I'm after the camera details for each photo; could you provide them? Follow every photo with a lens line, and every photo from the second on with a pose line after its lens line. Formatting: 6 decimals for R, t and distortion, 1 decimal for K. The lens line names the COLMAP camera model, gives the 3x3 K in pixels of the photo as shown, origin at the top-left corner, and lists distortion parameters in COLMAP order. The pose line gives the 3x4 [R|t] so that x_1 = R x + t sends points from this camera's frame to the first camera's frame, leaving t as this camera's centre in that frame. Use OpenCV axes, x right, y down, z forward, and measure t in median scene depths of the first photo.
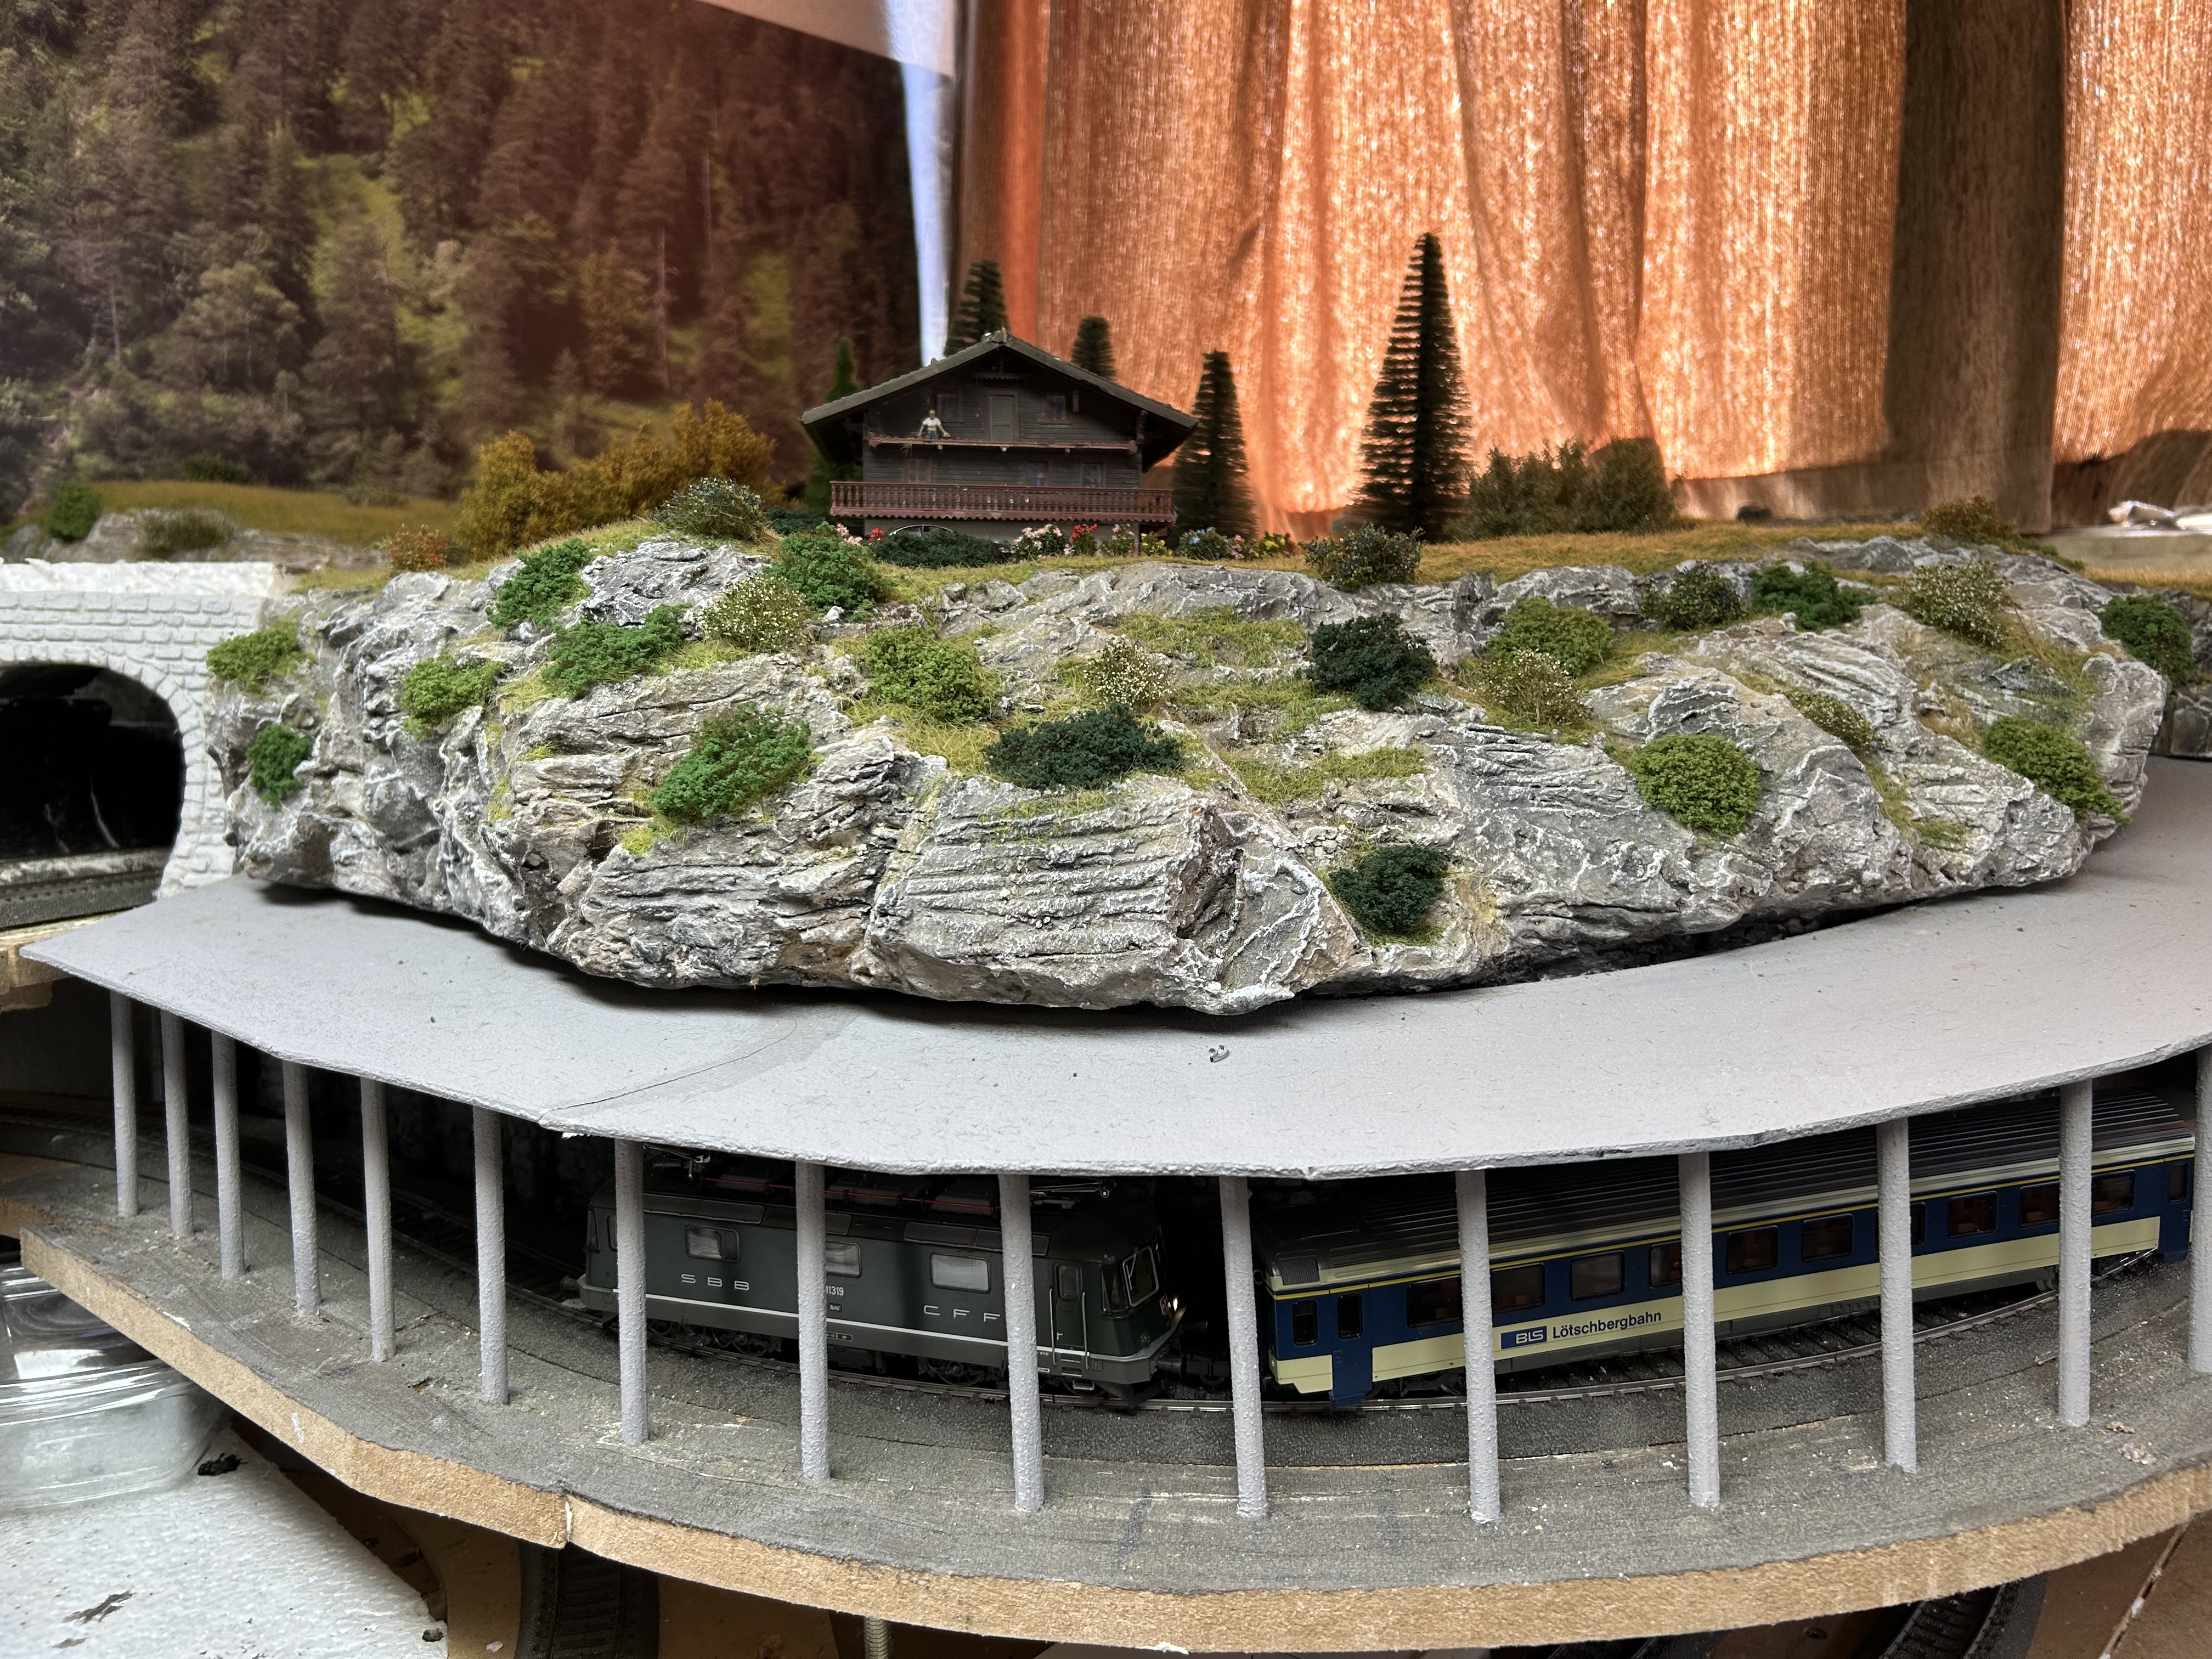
lens RADIAL K [[1666.1, 0, 1111.6], [0, 1666.1, 823.7], [0, 0, 1]] dist [0.047335, -0.058915]
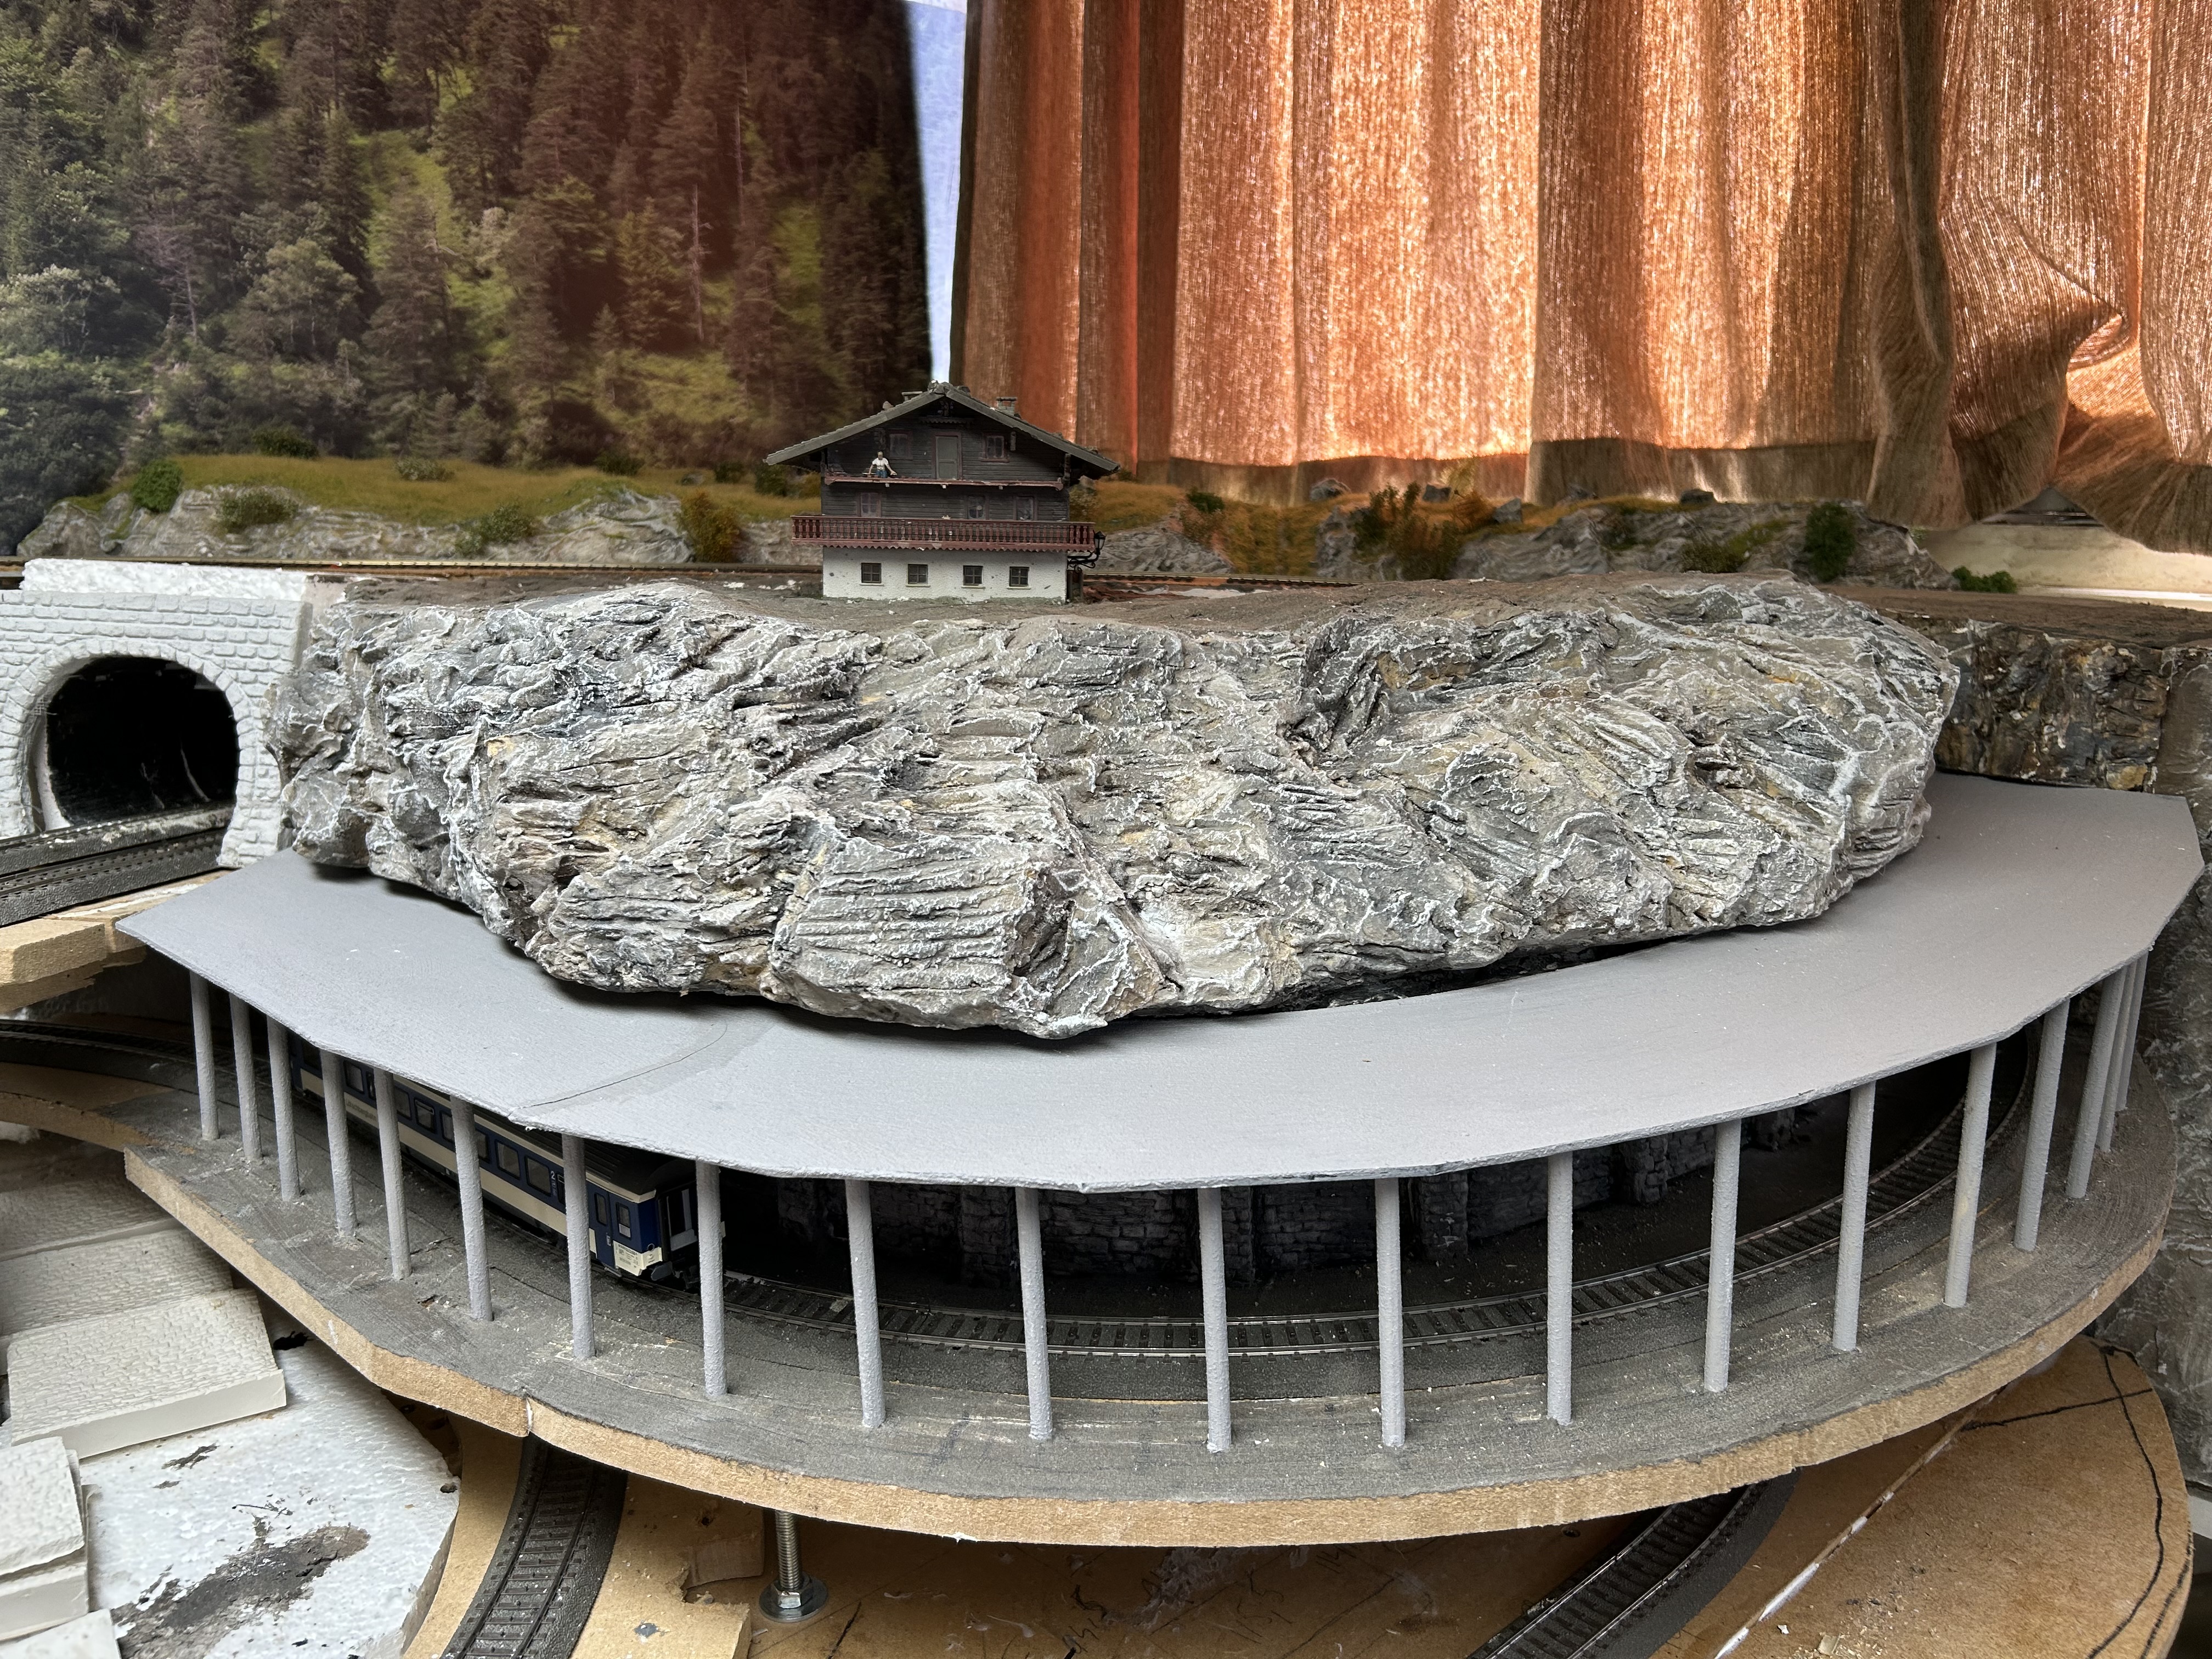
lens RADIAL K [[1653.6, 0, 1101.7], [0, 1653.6, 841.2], [0, 0, 1]] dist [0.044216, -0.051588]
pose [[0.998230, 0.019901, -0.056045, 0.134059], [-0.014647, 0.995591, 0.092646, -0.113318], [0.057642, -0.091662, 0.994121, -0.156246]]
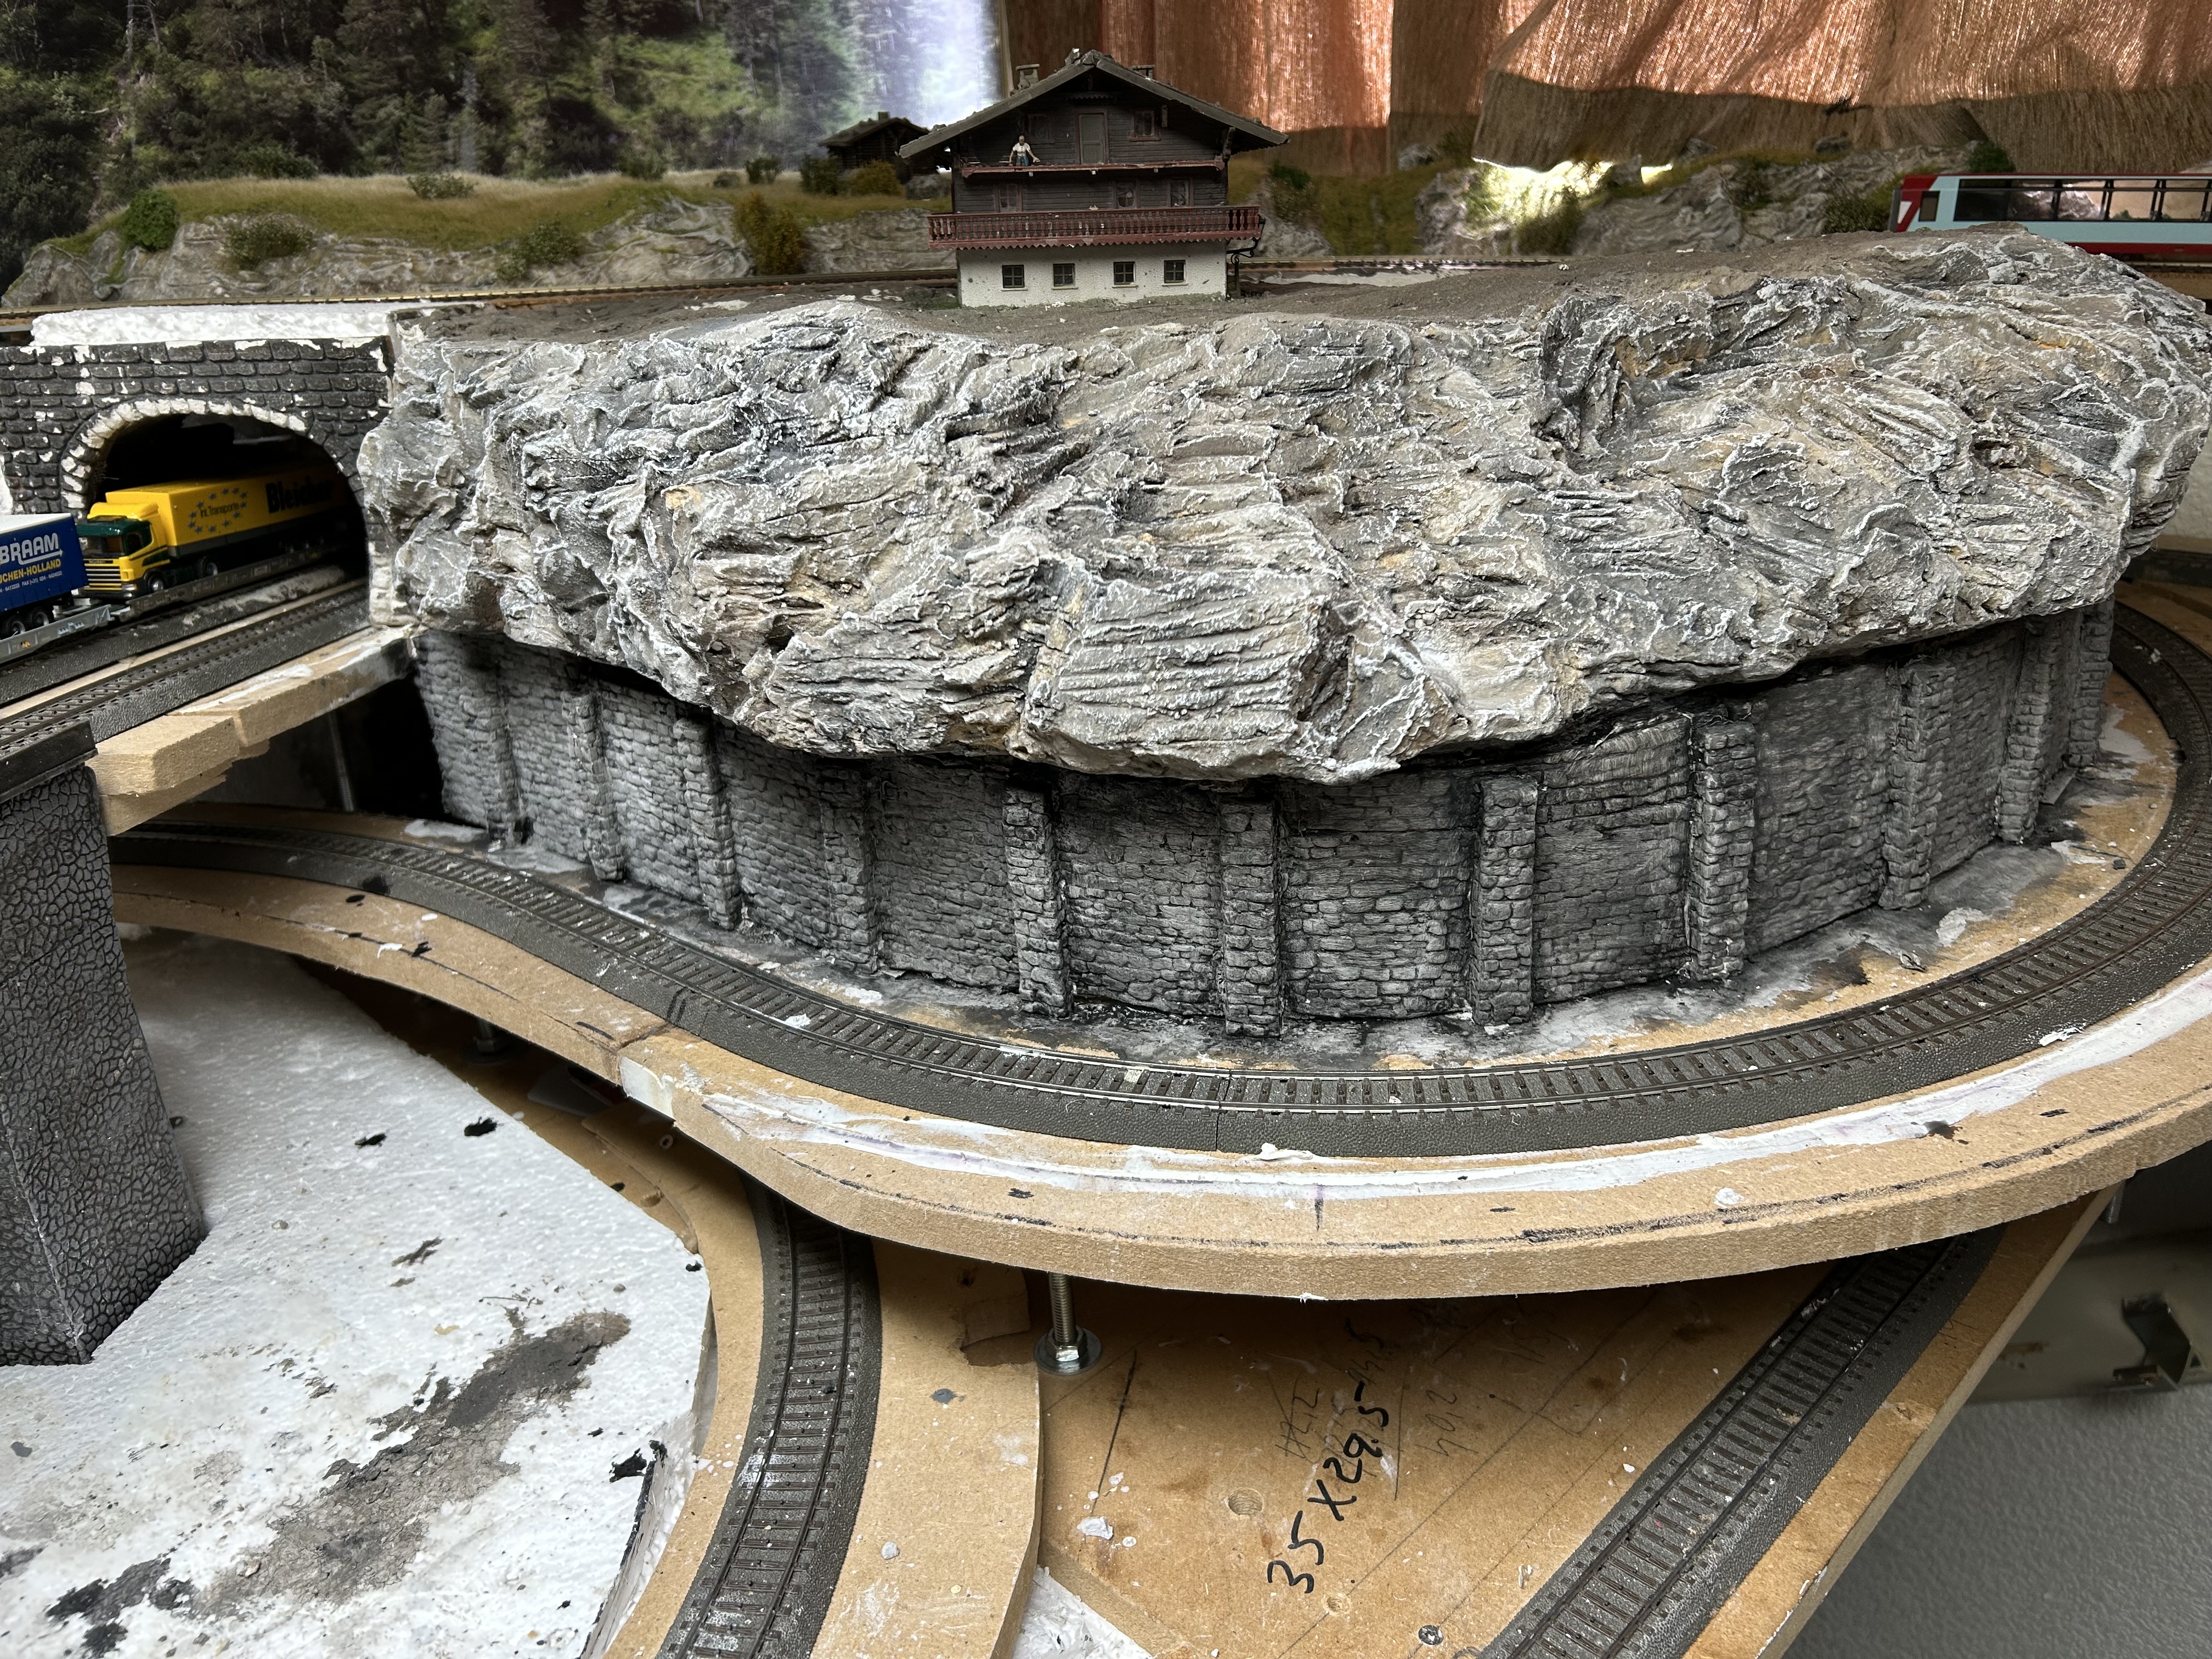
lens RADIAL K [[1643.1, 0, 1128.3], [0, 1643.1, 820.8], [0, 0, 1]] dist [0.061763, -0.076756]
pose [[0.999298, -0.032895, -0.017936, -0.047276], [0.036365, 0.966803, 0.252922, -0.121340], [0.009020, -0.253396, 0.967321, -0.088595]]
